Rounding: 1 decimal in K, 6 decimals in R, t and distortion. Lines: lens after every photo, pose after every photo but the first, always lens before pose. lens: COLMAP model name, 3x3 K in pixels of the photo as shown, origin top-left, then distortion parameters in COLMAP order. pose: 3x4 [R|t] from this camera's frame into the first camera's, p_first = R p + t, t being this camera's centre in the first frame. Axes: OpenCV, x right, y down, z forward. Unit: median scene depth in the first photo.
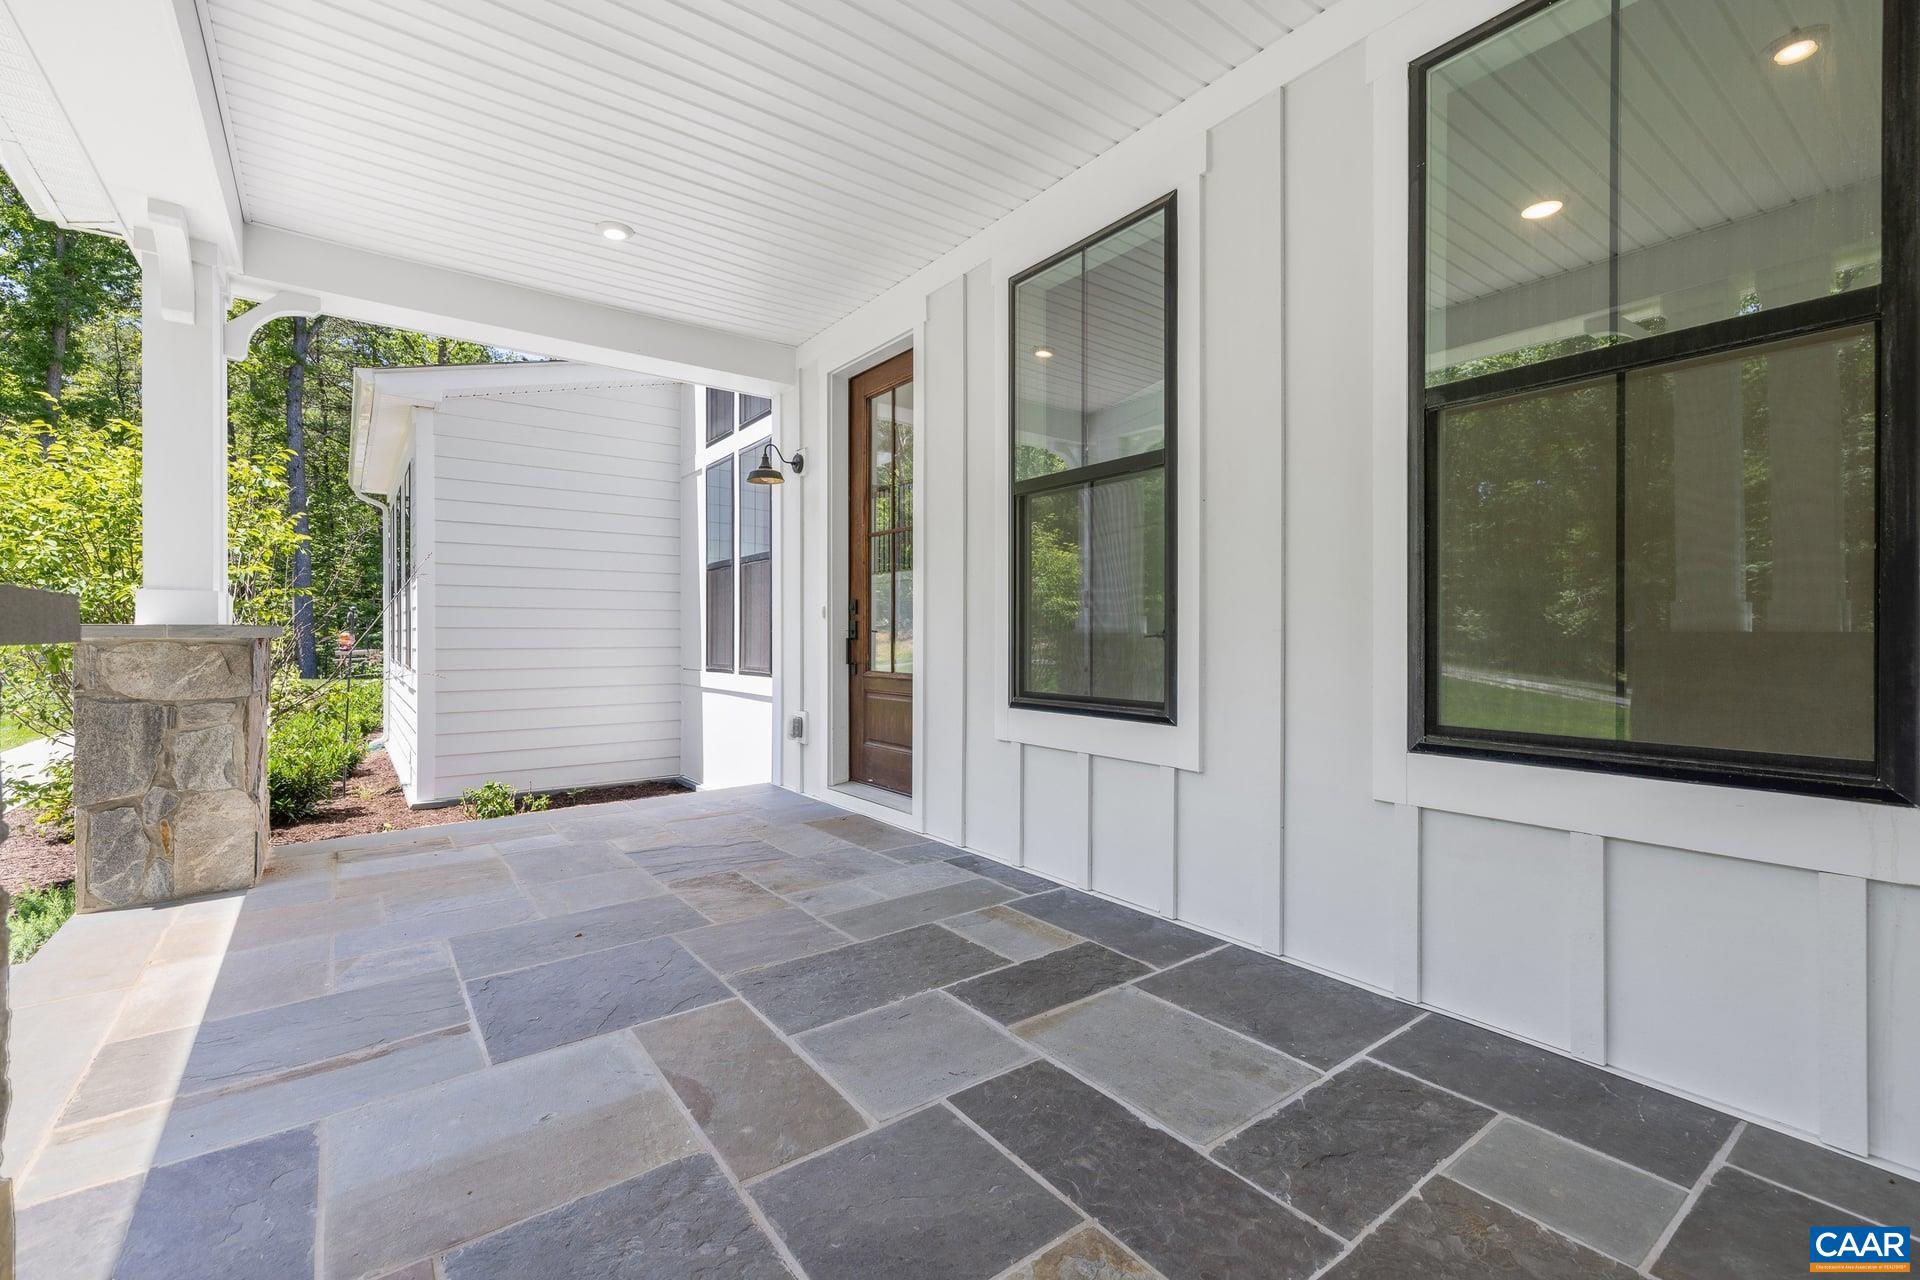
lens RADIAL K [[836.5, 0, 973.1], [0, 836.5, 639.8], [0, 0, 1]] dist [0.003409, 0.000264]
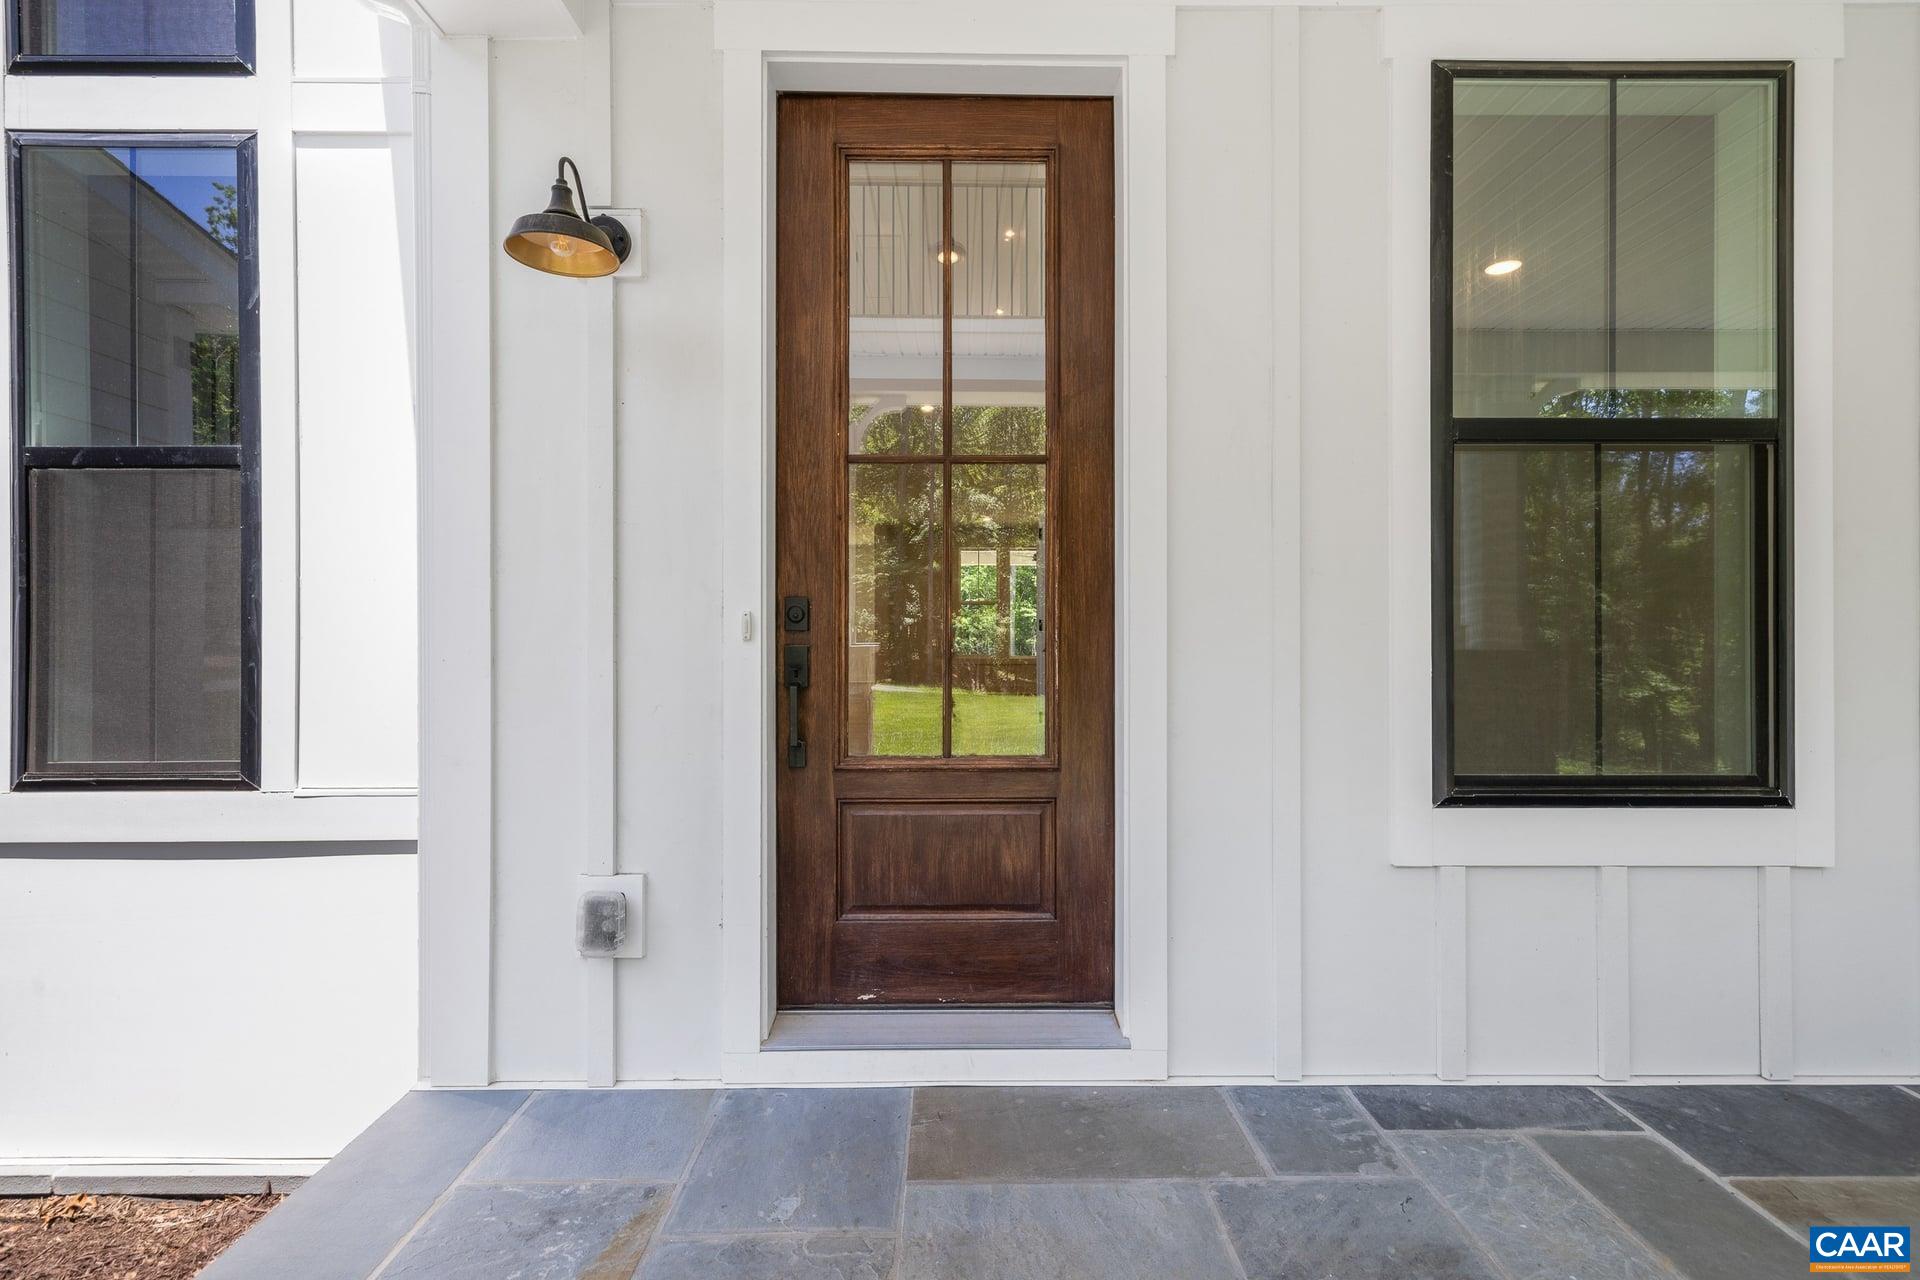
lens RADIAL K [[836.5, 0, 958.9], [0, 836.5, 628.8], [0, 0, 1]] dist [0.003409, 0.000264]
pose [[0.596365, -0.004469, 0.802701, -0.641765], [0.004899, 0.999986, 0.001927, -0.047272], [-0.802698, 0.002783, 0.596379, 0.960717]]
